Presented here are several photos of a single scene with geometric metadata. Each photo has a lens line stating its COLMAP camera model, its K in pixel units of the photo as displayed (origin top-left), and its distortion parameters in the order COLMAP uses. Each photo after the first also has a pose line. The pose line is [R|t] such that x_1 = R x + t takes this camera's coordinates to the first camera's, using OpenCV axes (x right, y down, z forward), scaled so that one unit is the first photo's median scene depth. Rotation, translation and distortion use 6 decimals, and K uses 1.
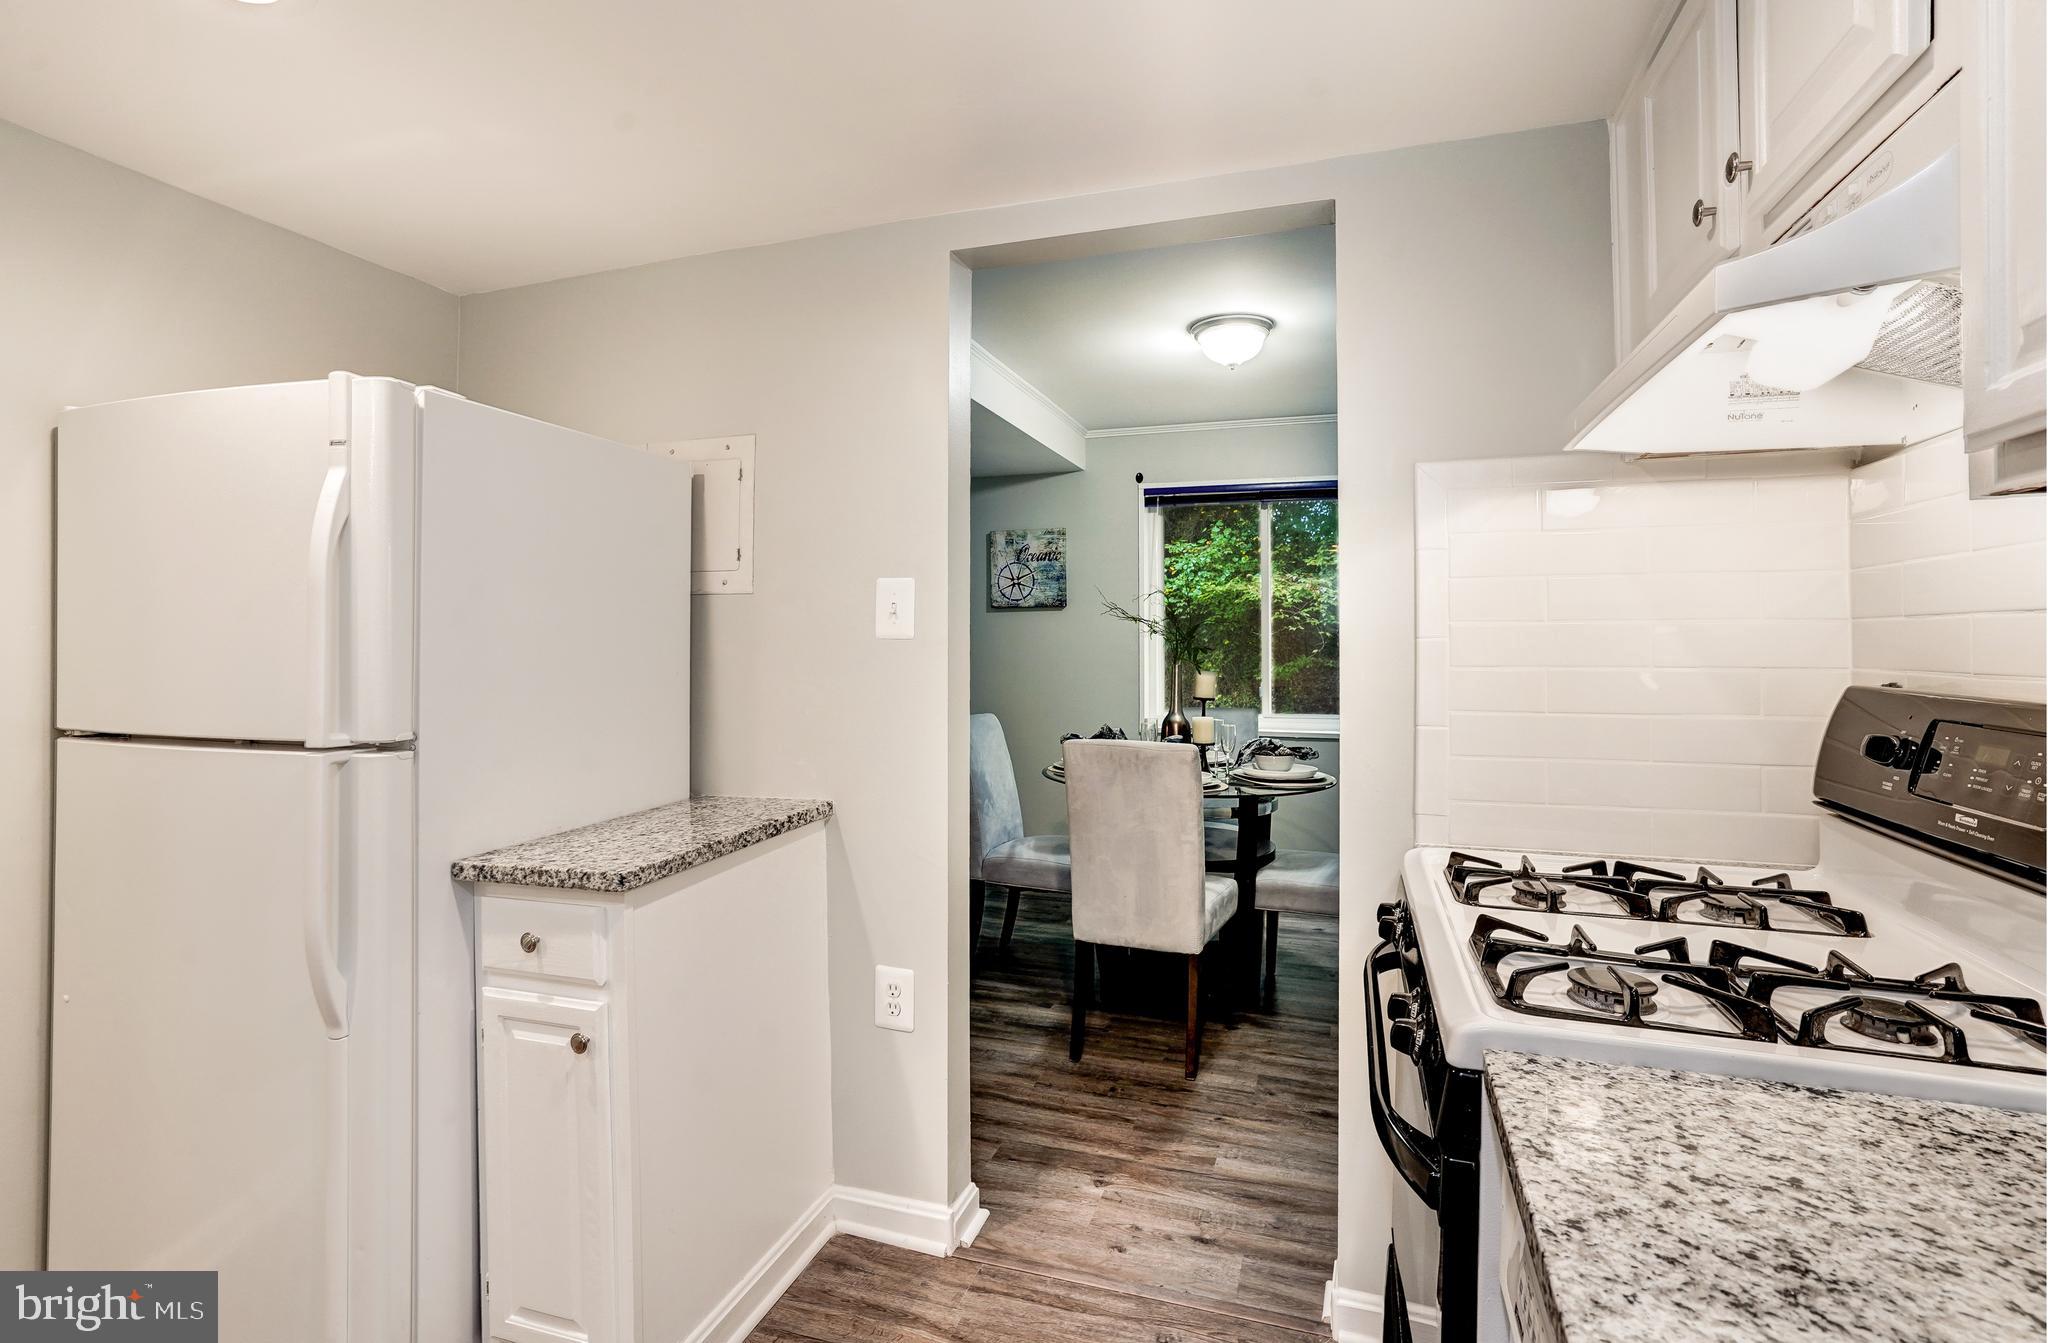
lens RADIAL K [[964.4, 0, 1016.5], [0, 964.4, 619.0], [0, 0, 1]] dist [-0.043278, 0.000414]
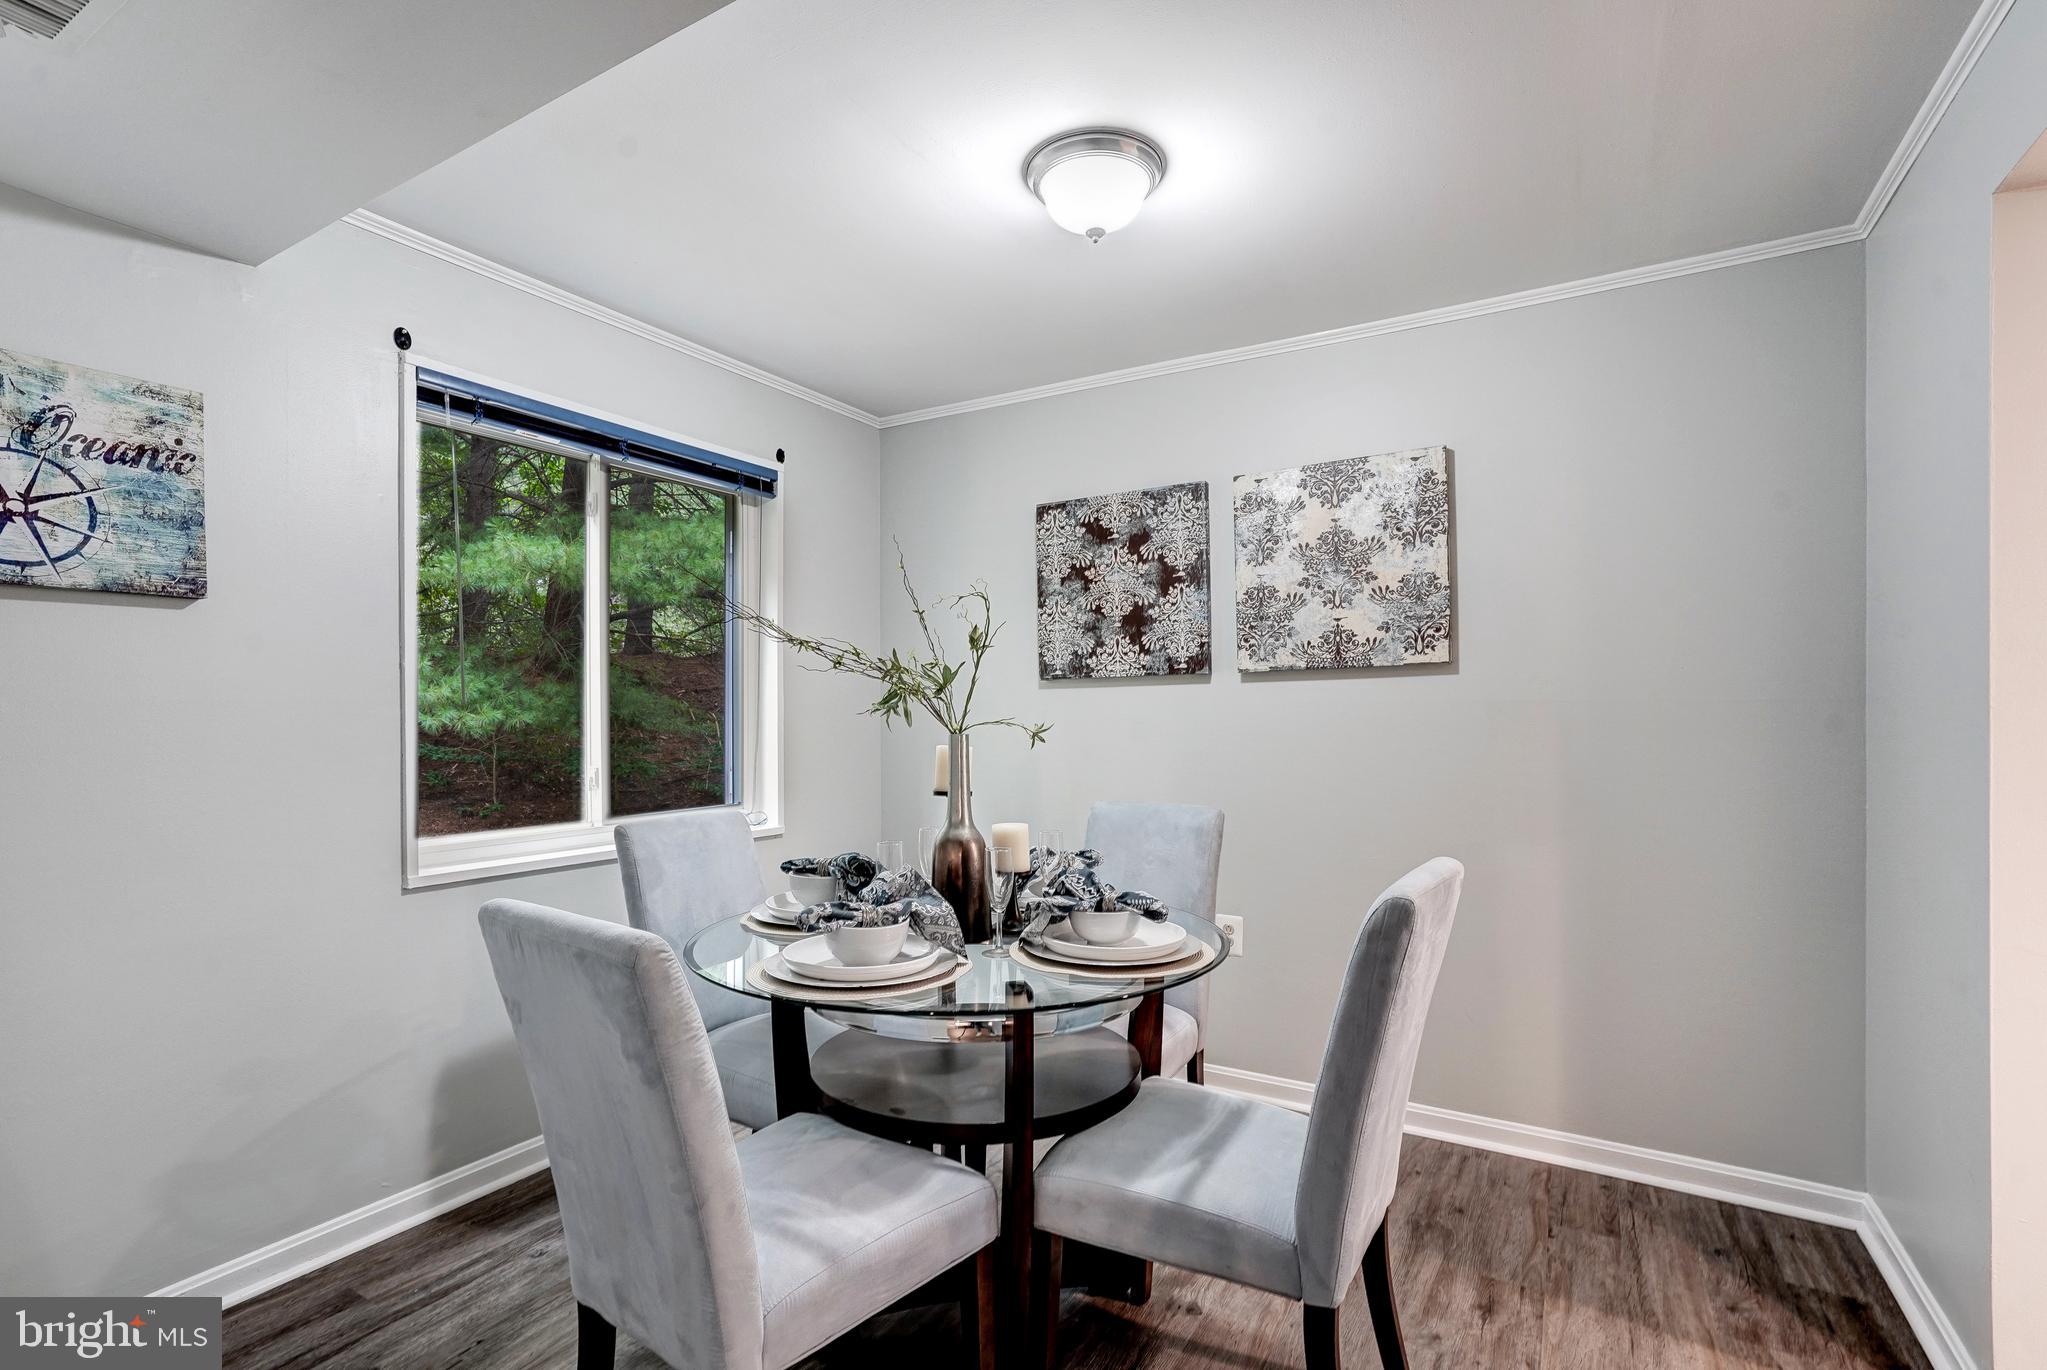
lens RADIAL K [[945.3, 0, 1014.8], [0, 945.3, 710.7], [0, 0, 1]] dist [-0.058277, 0.022386]
pose [[0.211169, -0.002853, 0.977445, -0.234535], [-0.023169, 0.999700, 0.007924, 0.020832], [-0.977175, -0.024320, 0.211039, 0.600120]]
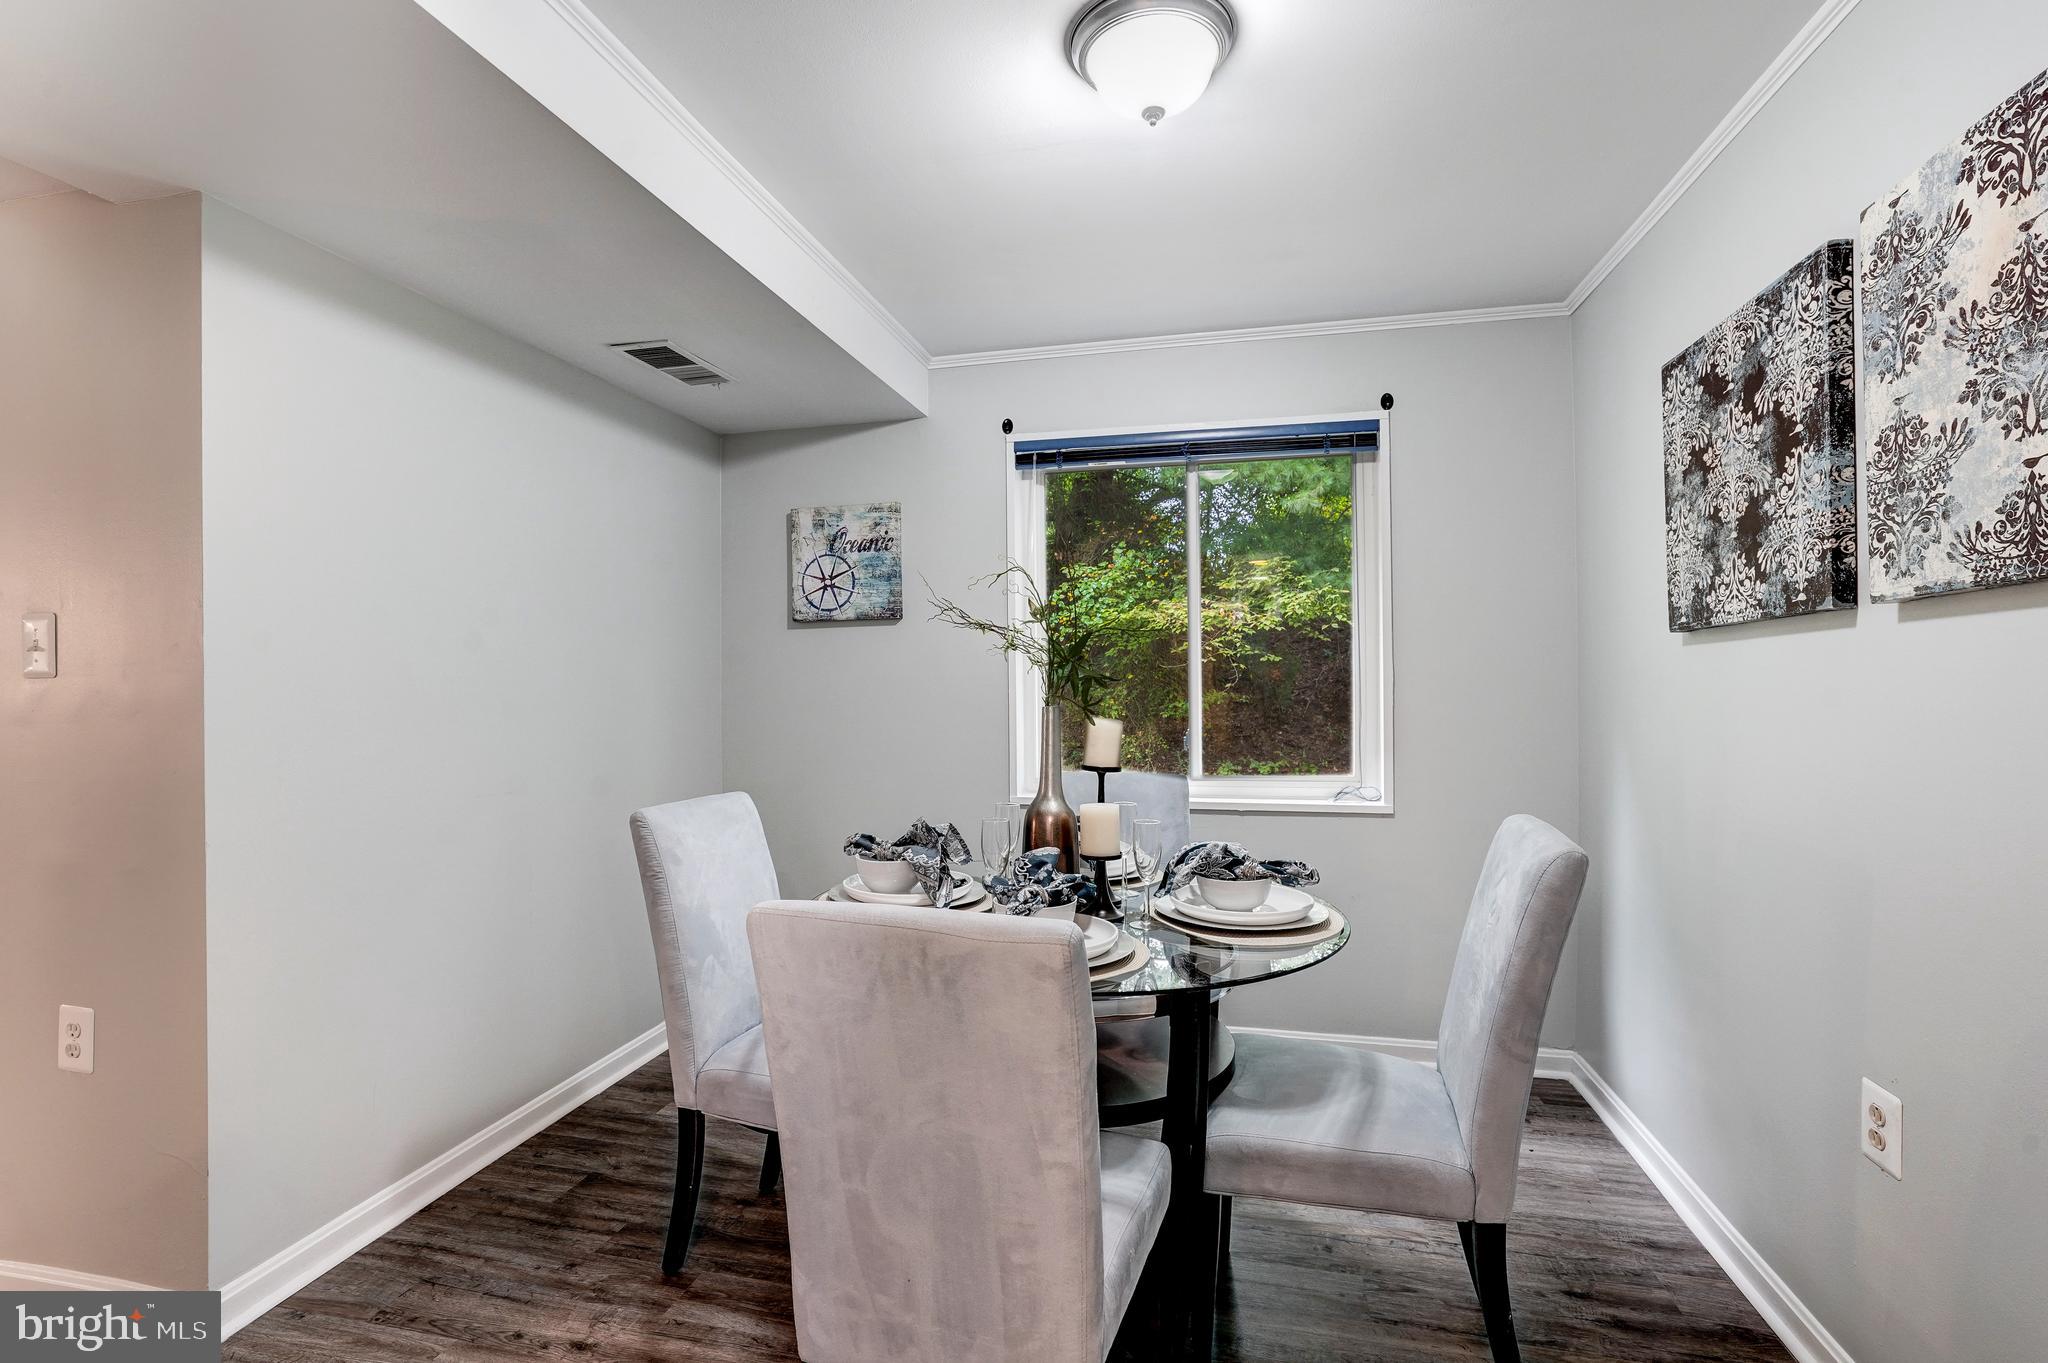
lens RADIAL K [[942.4, 0, 1003.8], [0, 942.4, 680.1], [0, 0, 1]] dist [-0.041869, 0.019140]
pose [[0.996479, -0.007479, 0.083509, 0.066838], [0.005409, 0.999673, 0.024988, 0.013852], [-0.083669, -0.024448, 0.996194, 0.332767]]
